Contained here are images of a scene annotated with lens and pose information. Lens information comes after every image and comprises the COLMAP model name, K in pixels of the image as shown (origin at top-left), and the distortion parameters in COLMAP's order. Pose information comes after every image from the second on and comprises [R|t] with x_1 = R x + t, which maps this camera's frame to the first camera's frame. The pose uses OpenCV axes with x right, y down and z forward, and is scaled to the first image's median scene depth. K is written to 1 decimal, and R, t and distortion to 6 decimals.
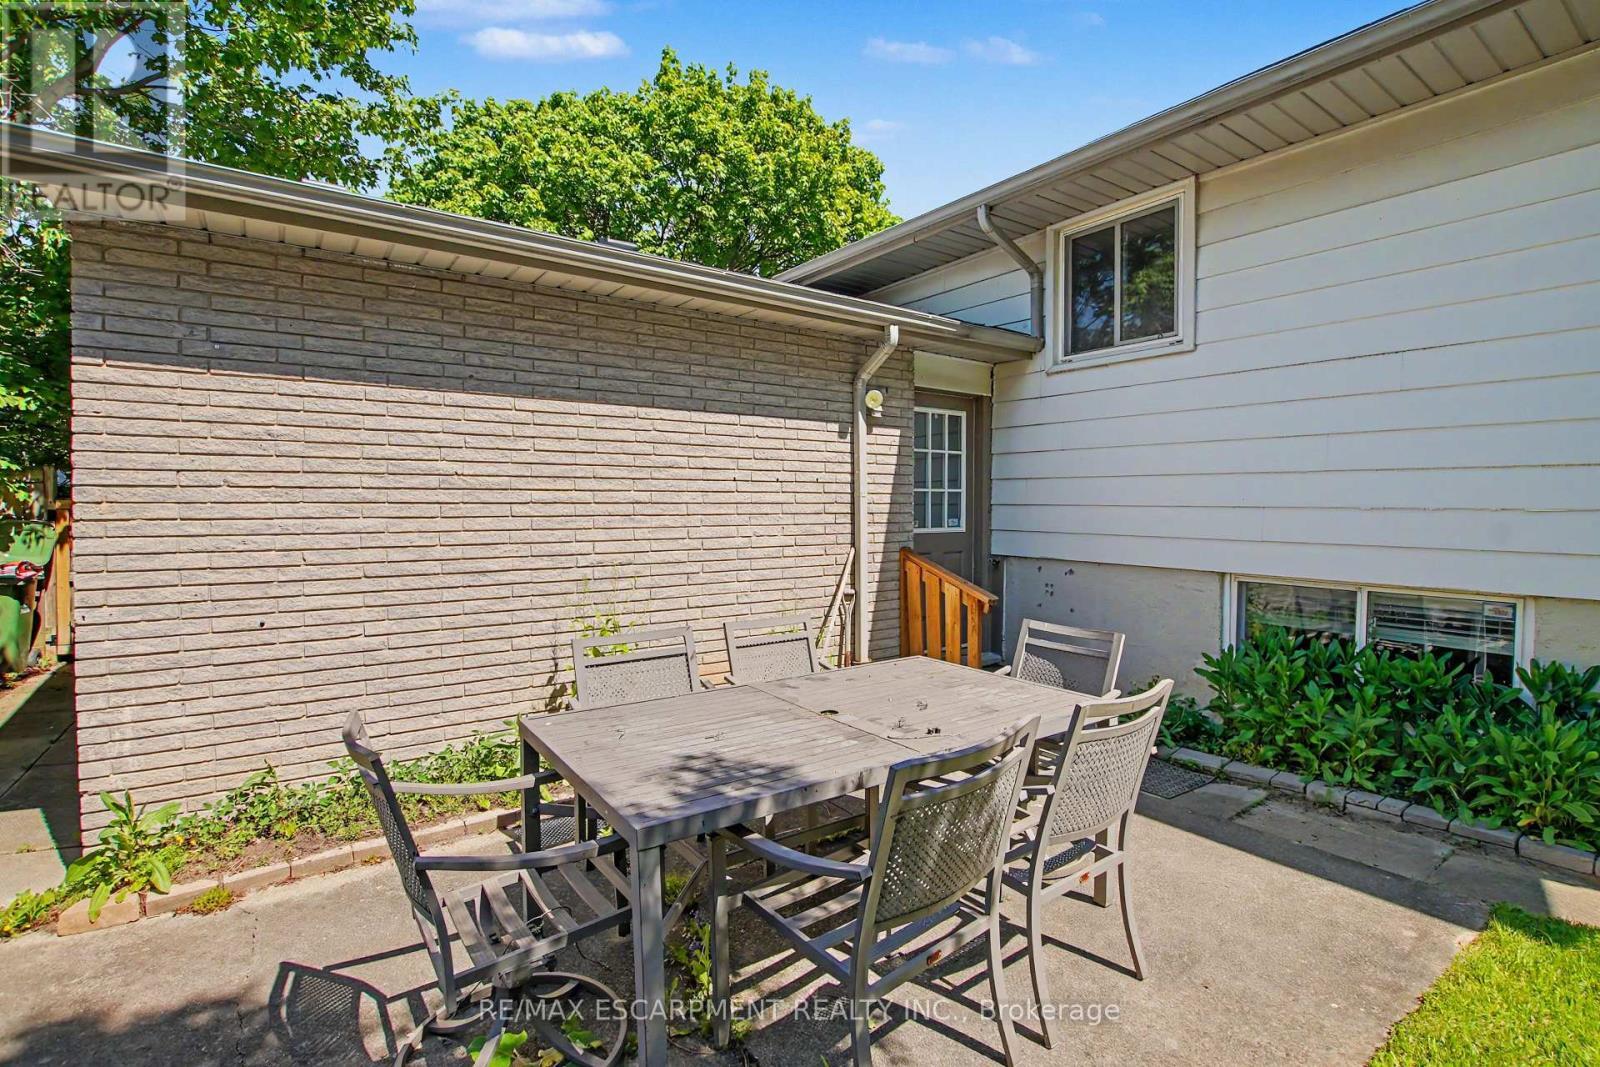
lens RADIAL K [[752.5, 0, 802.9], [0, 752.5, 544.9], [0, 0, 1]] dist [-0.023320, 0.000283]
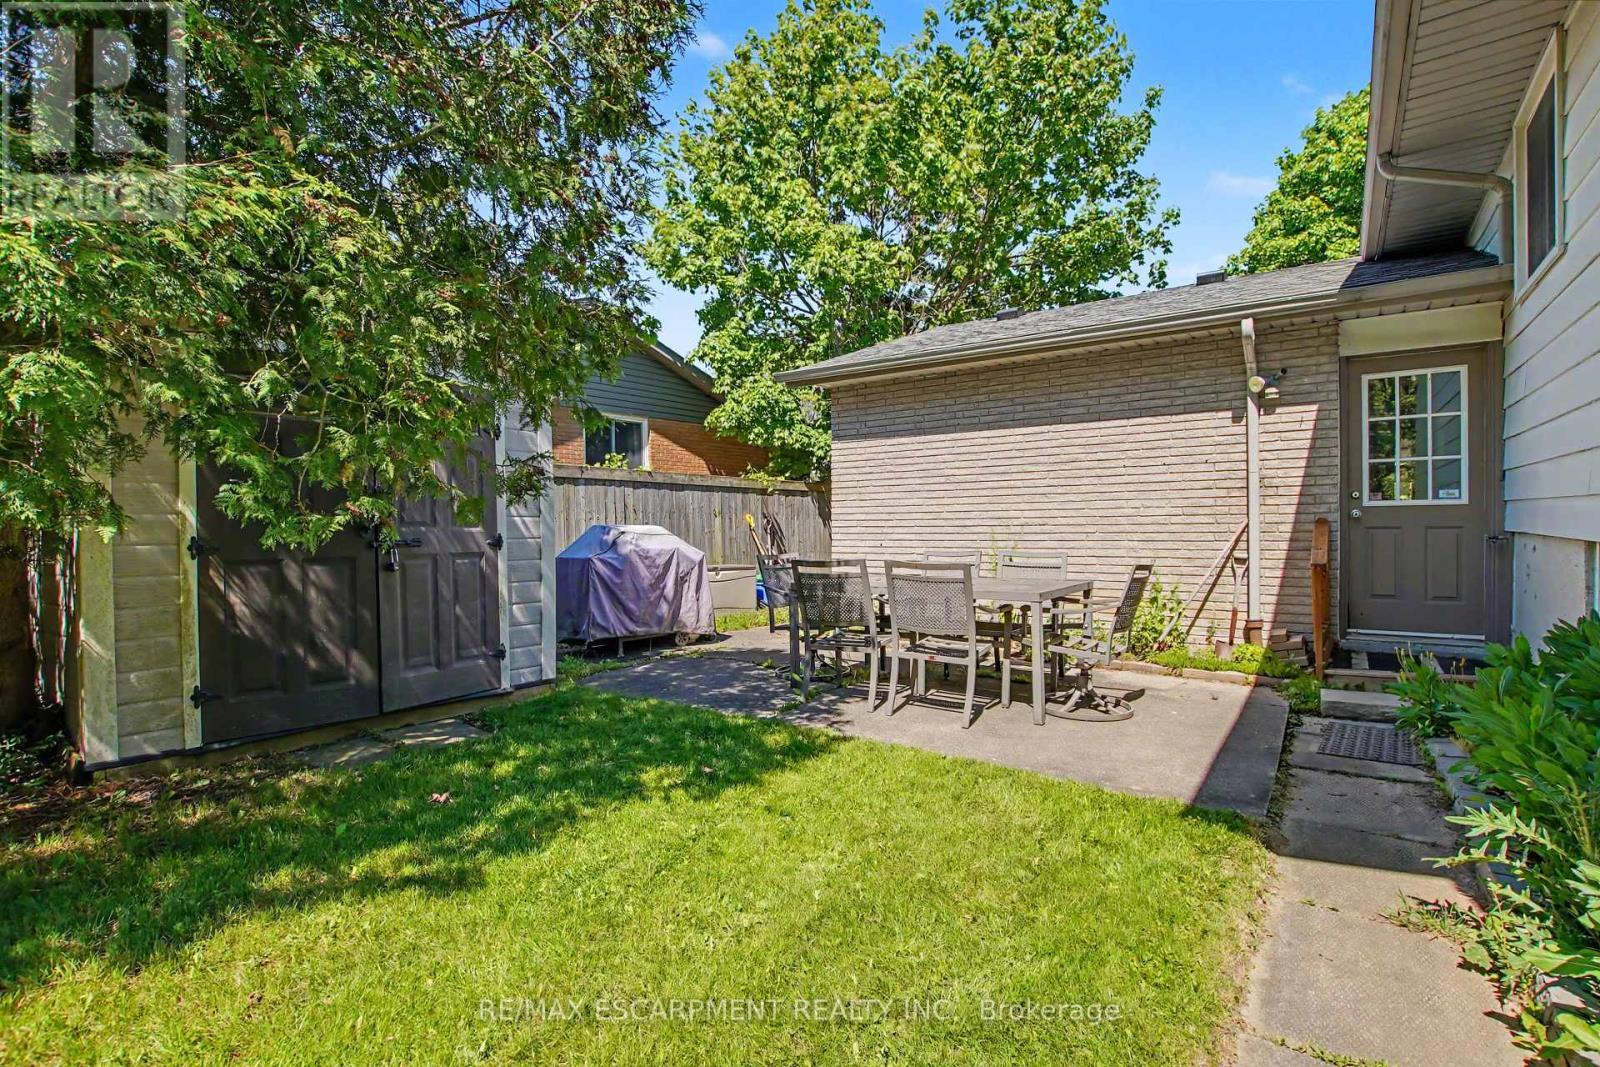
lens RADIAL K [[752.5, 0, 802.9], [0, 752.5, 544.9], [0, 0, 1]] dist [-0.023320, 0.000283]
pose [[0.309846, 0.025700, -0.950439, 0.993637], [-0.035058, 0.999264, 0.015592, 0.054342], [0.950140, 0.028489, 0.310518, 0.018269]]
